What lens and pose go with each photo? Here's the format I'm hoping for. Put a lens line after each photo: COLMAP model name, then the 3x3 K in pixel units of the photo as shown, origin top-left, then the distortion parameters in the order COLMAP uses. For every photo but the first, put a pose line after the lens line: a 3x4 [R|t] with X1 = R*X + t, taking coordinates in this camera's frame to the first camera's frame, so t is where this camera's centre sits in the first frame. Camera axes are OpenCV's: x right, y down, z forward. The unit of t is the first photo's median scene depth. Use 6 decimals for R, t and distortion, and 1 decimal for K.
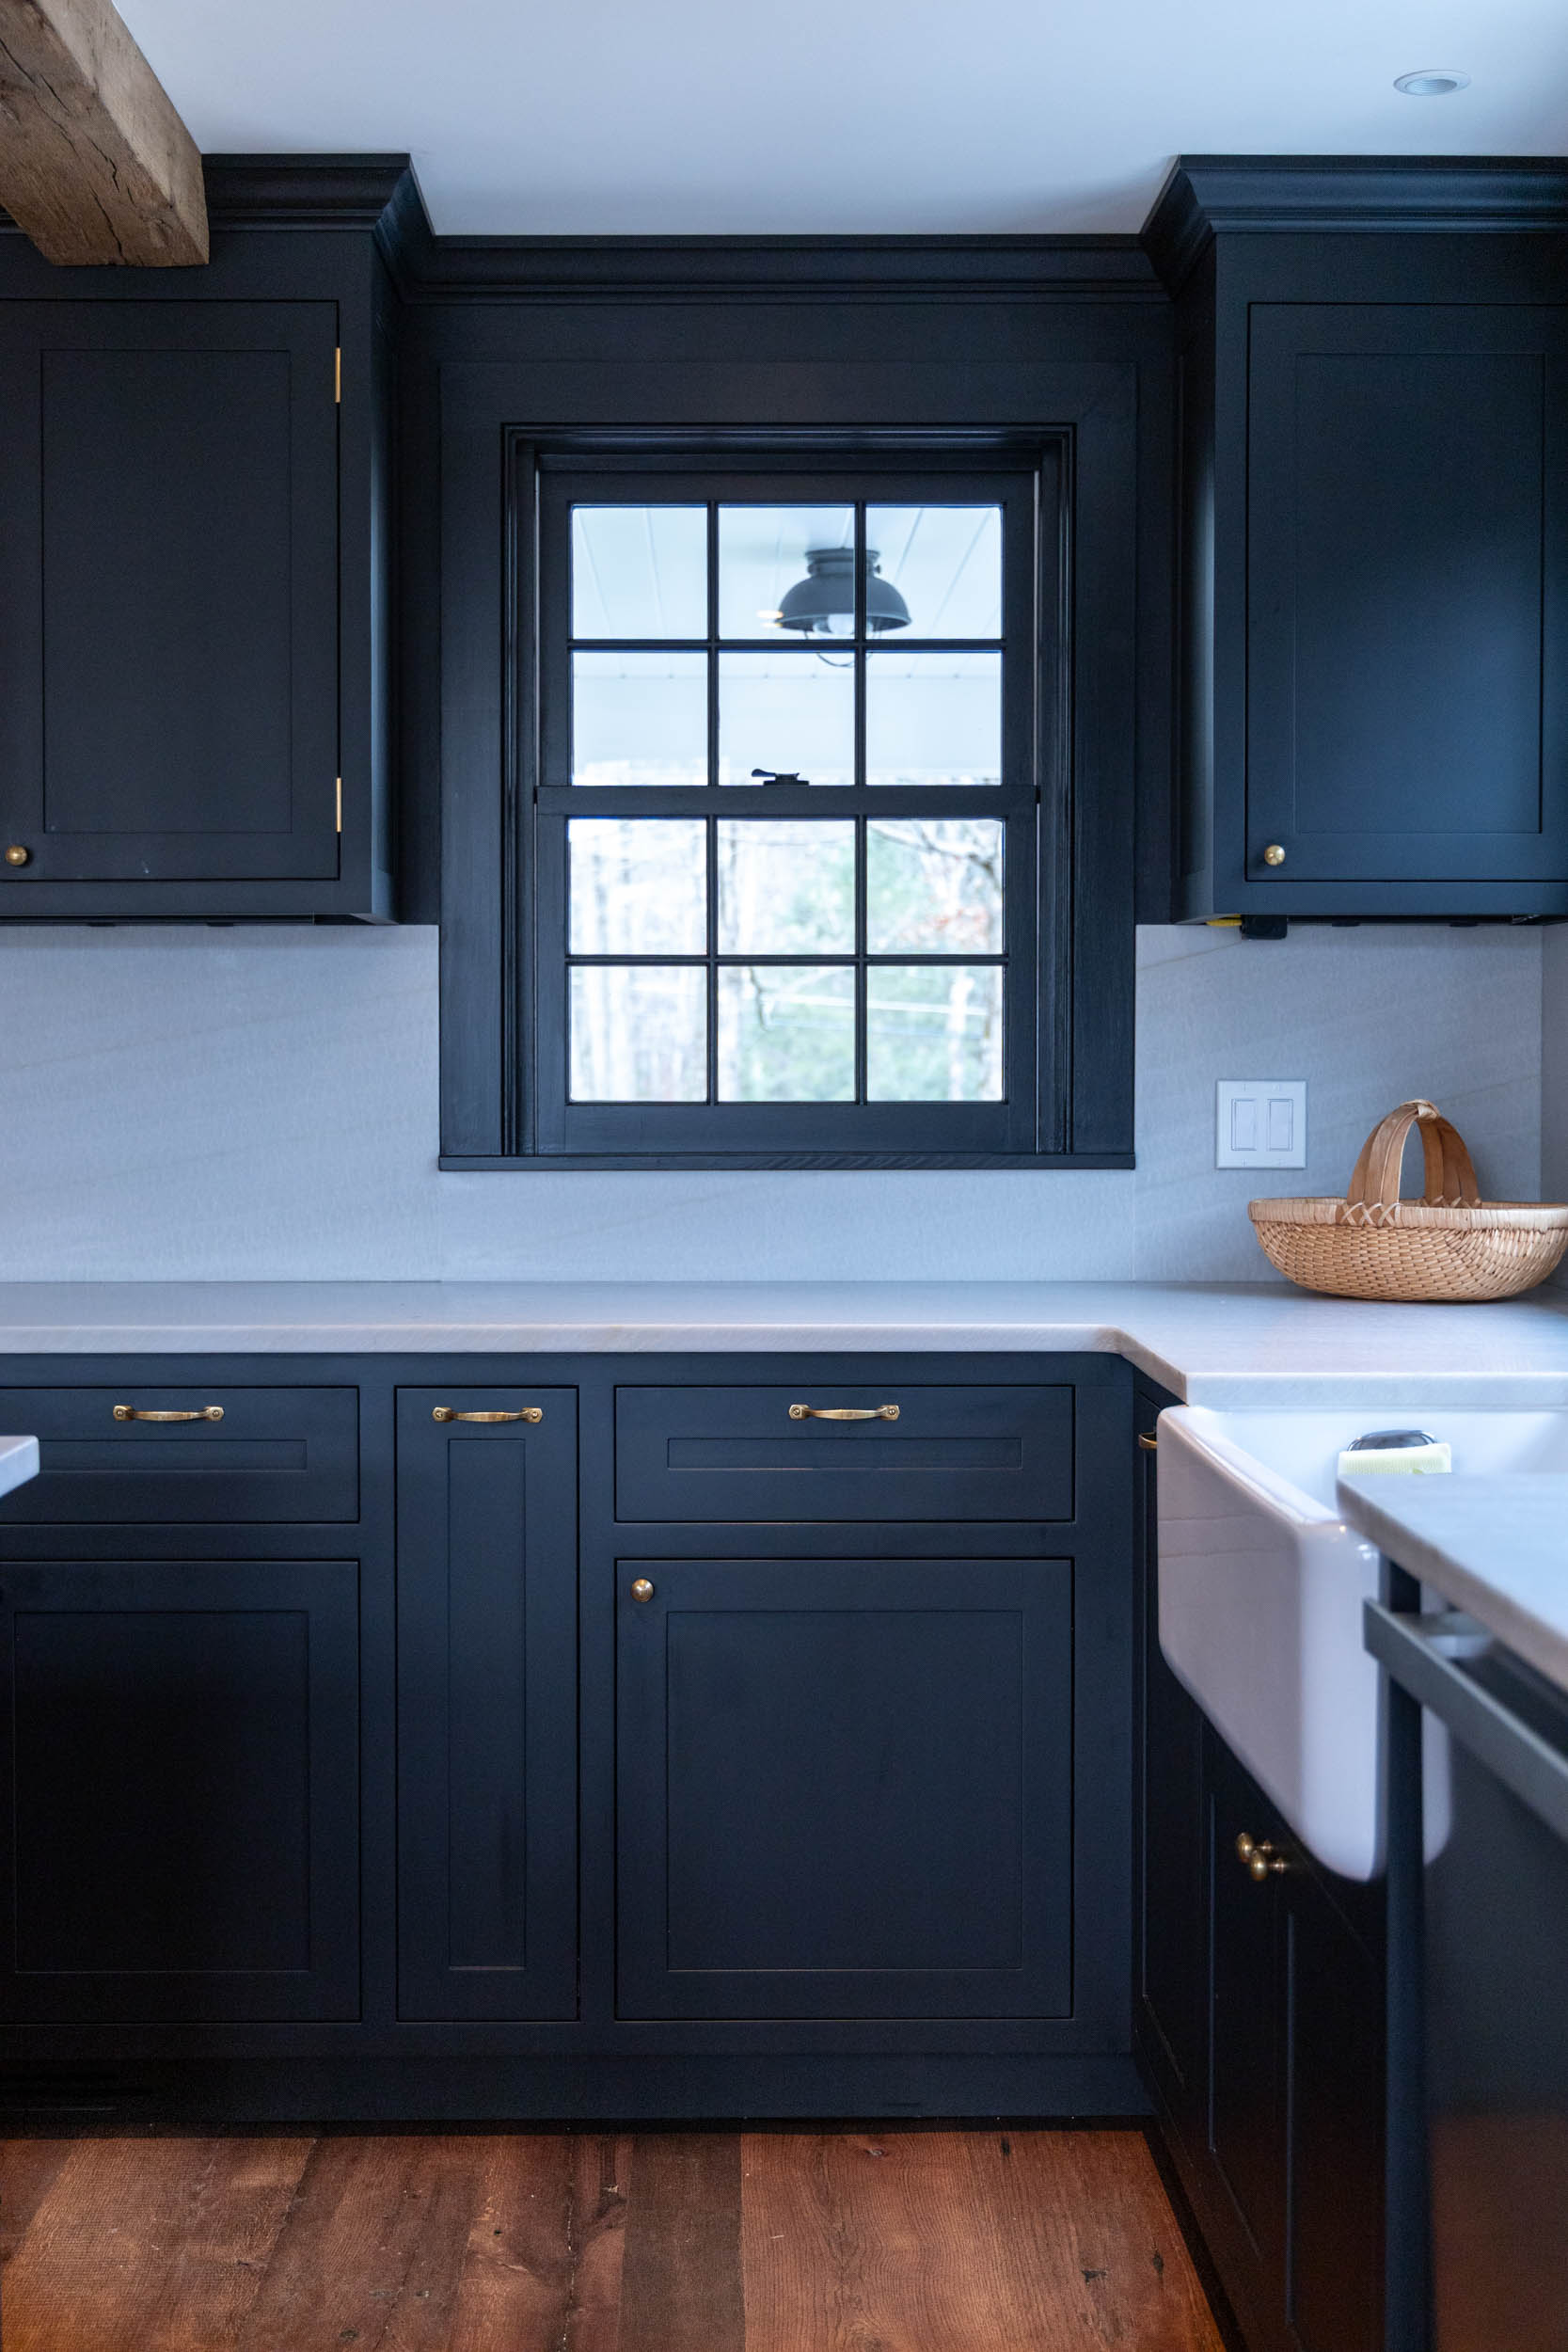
lens RADIAL K [[2985.4, 0, 766.2], [0, 2985.4, 1150.7], [0, 0, 1]] dist [0.002900, 0.000000]
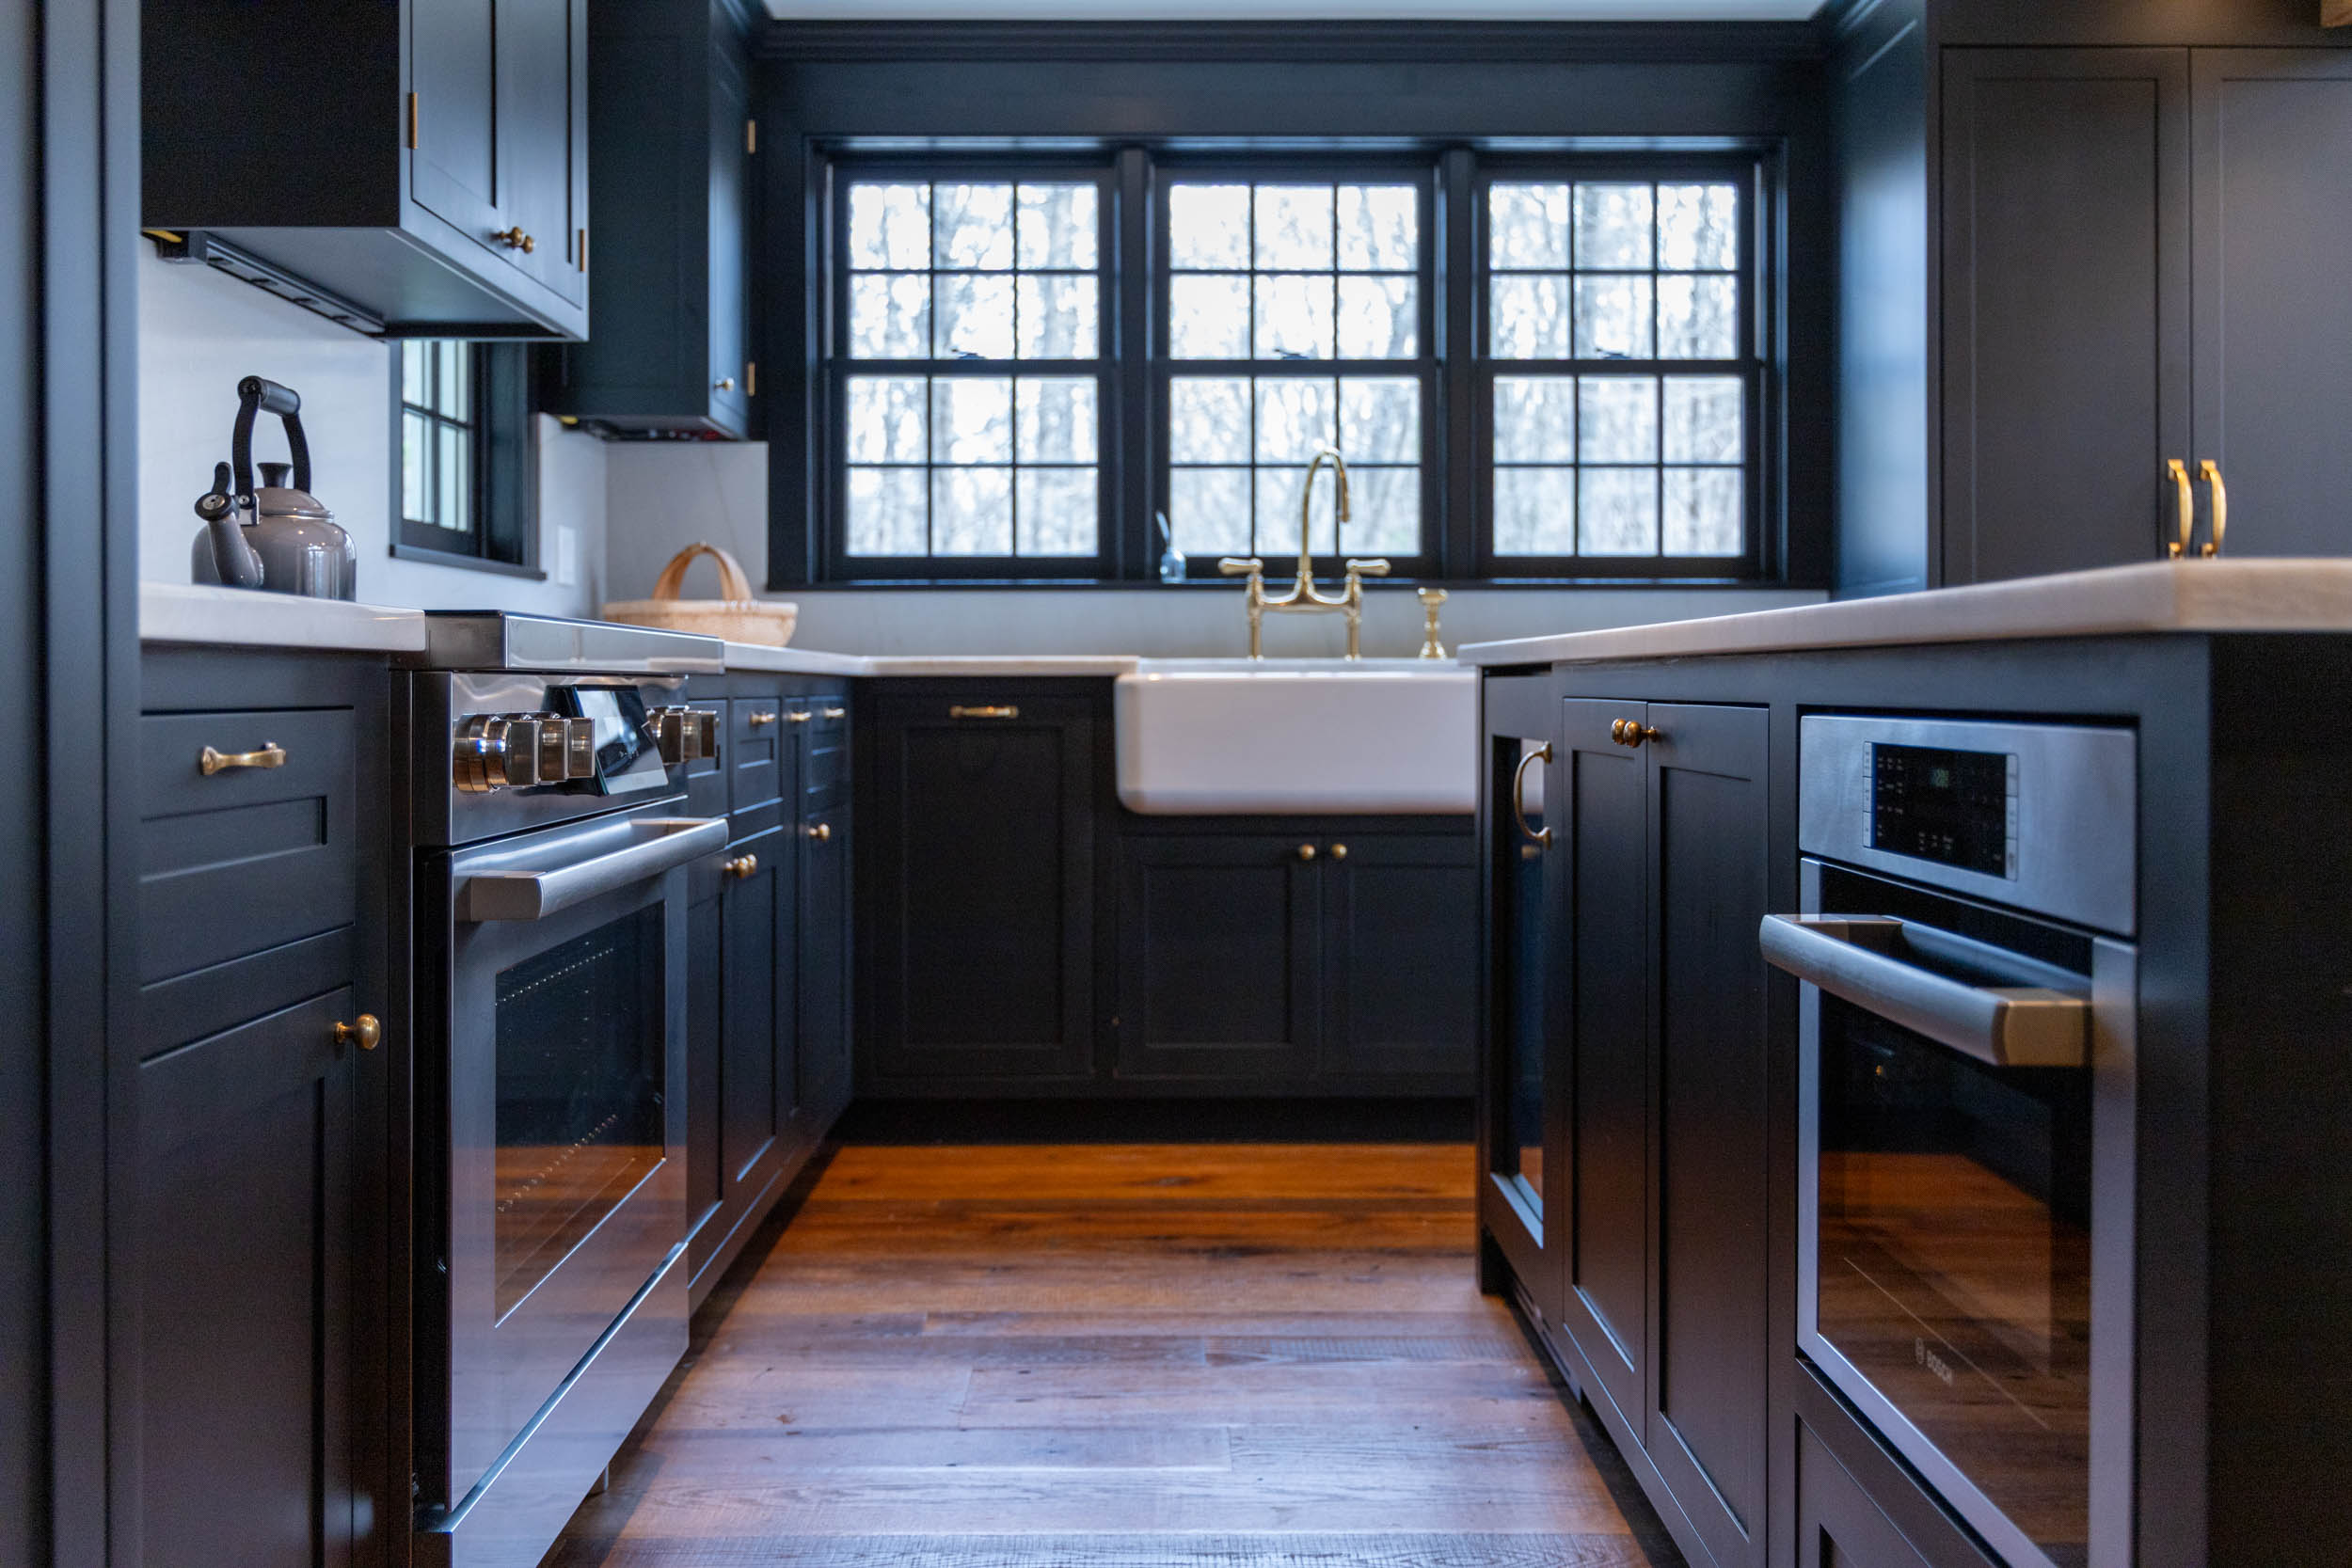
lens RADIAL K [[2445.4, 0, 1184.9], [0, 2445.4, 690.0], [0, 0, 1]] dist [-0.010685, 0.000000]
pose [[-0.001249, -0.001647, 0.999998, -1.159850], [0.031660, 0.999497, 0.001685, 0.072462], [-0.999498, 0.031662, -0.001197, 0.752339]]
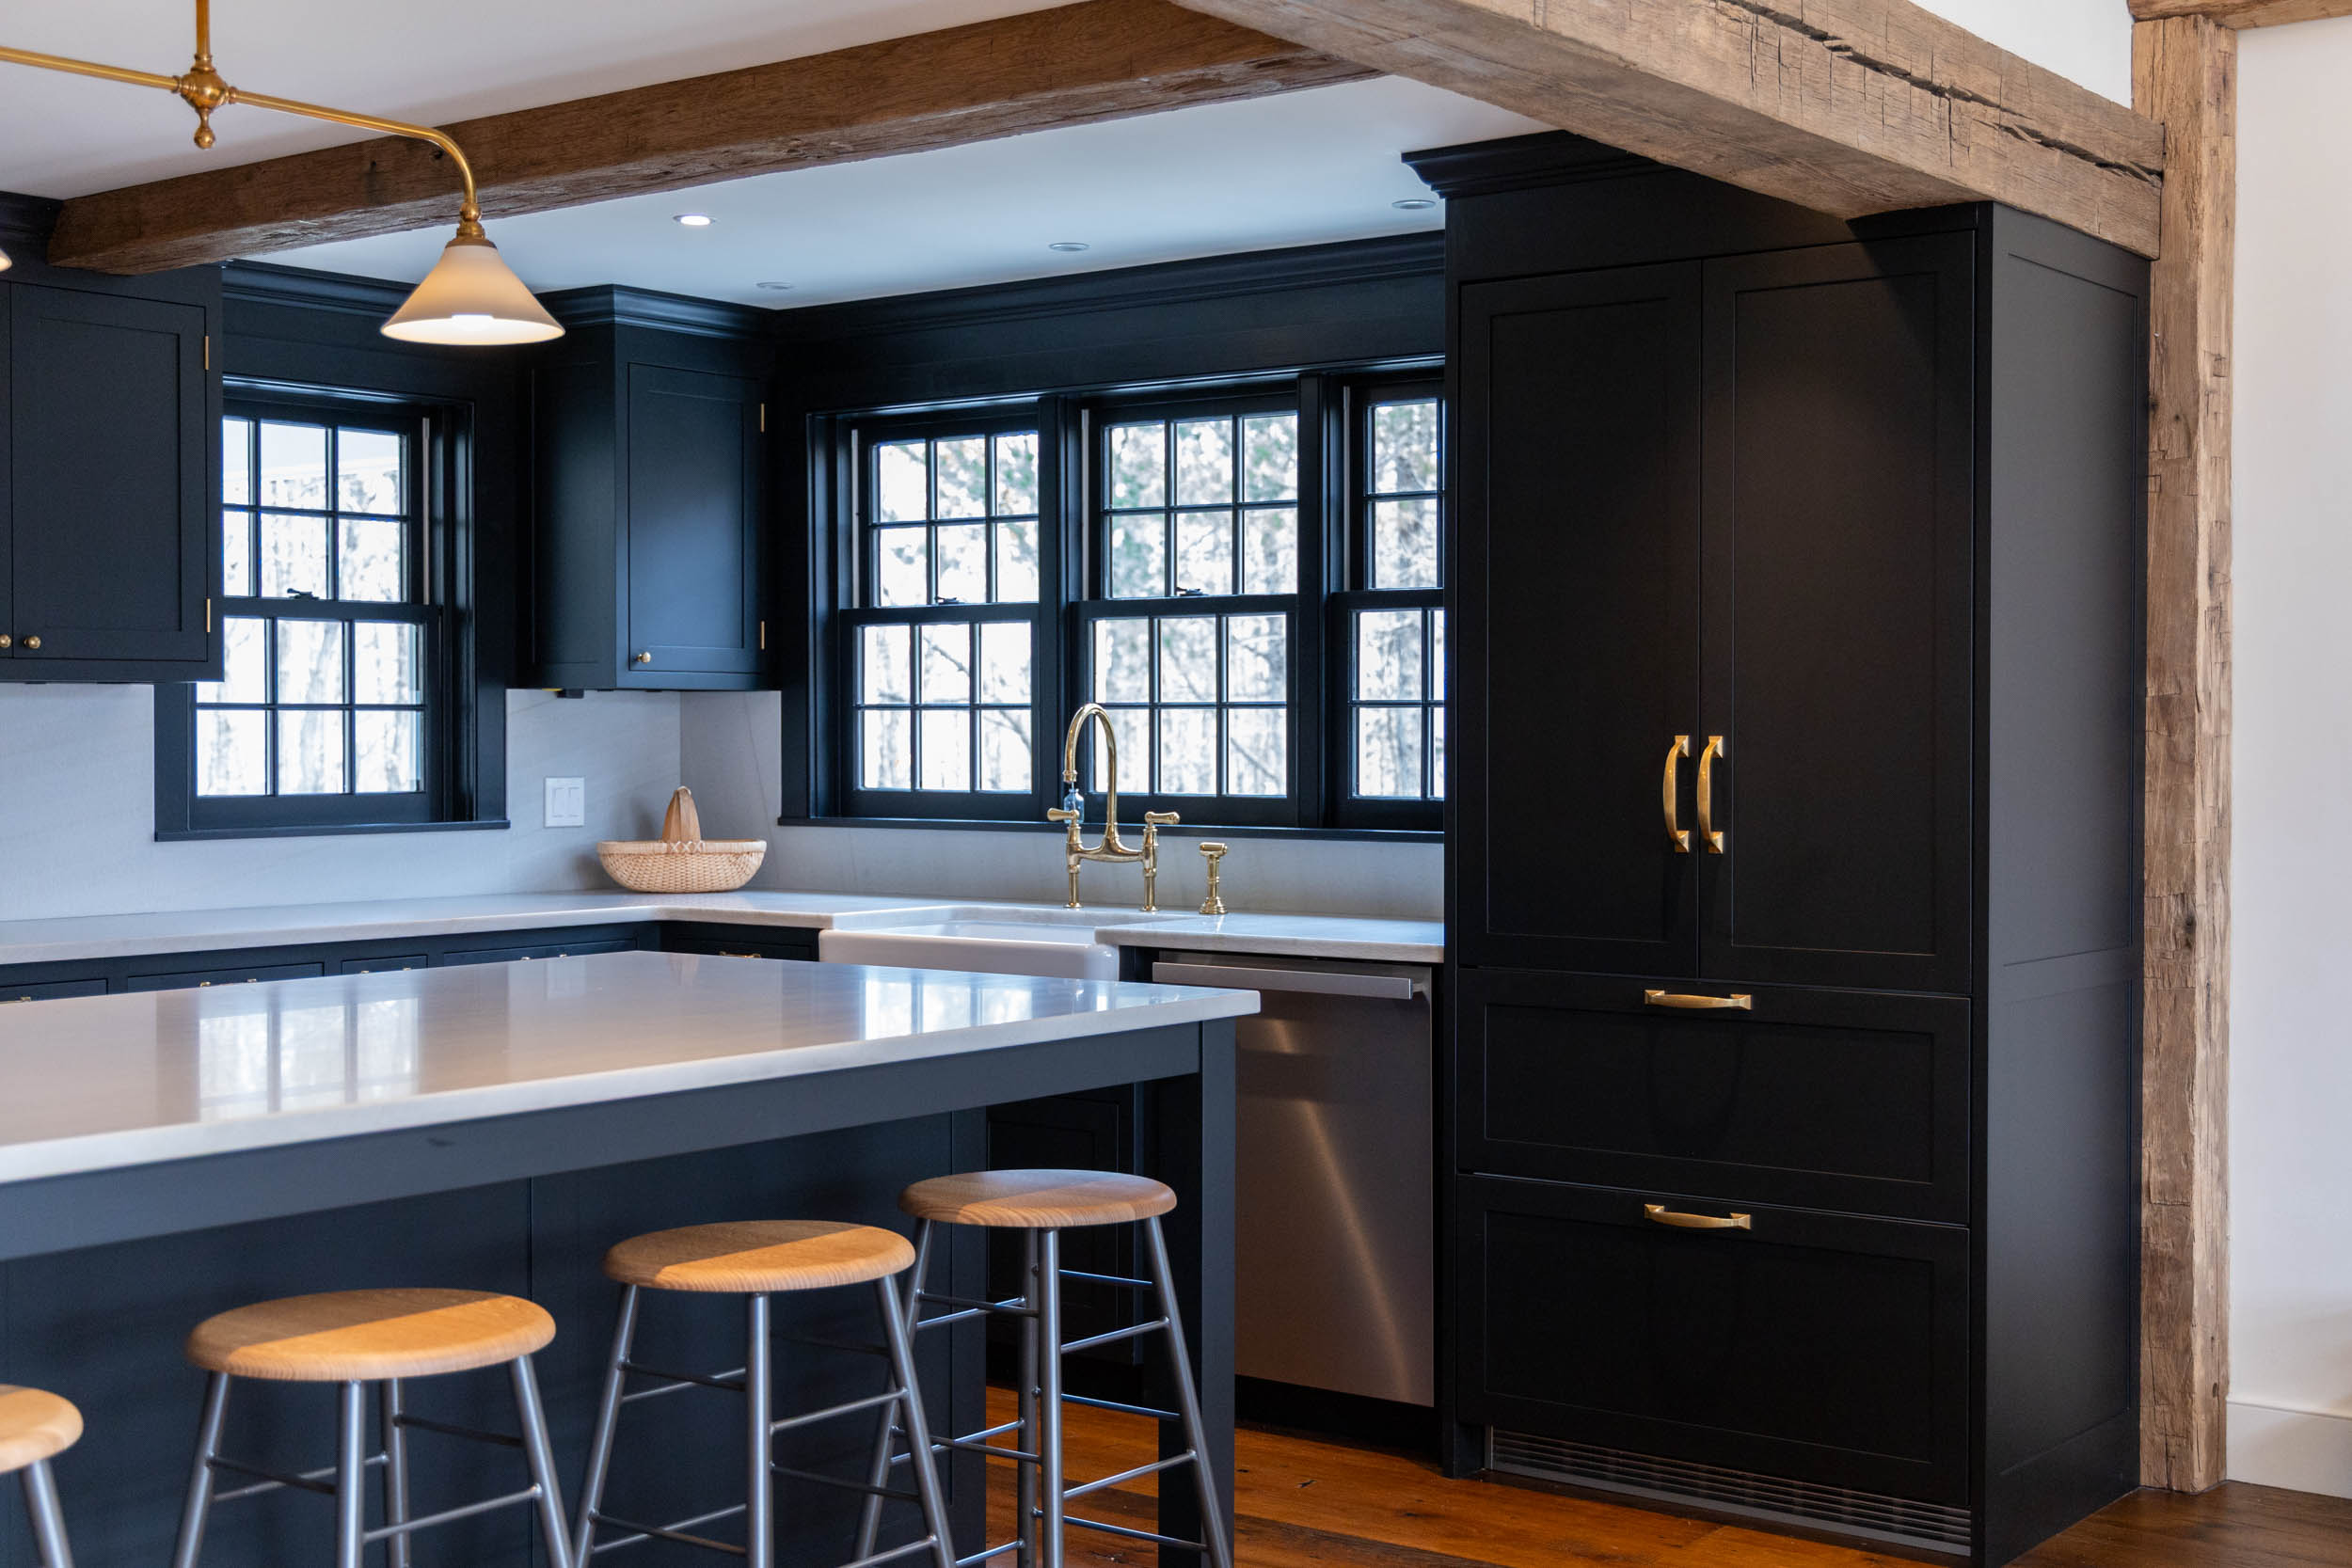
lens RADIAL K [[2985.4, 0, 1189.2], [0, 2985.4, 788.7], [0, 0, 1]] dist [0.002900, 0.000000]
pose [[0.610856, -0.016645, 0.791567, -1.104550], [0.024472, 0.999698, 0.002137, -0.012236], [-0.791363, 0.018066, 0.611079, -0.415906]]
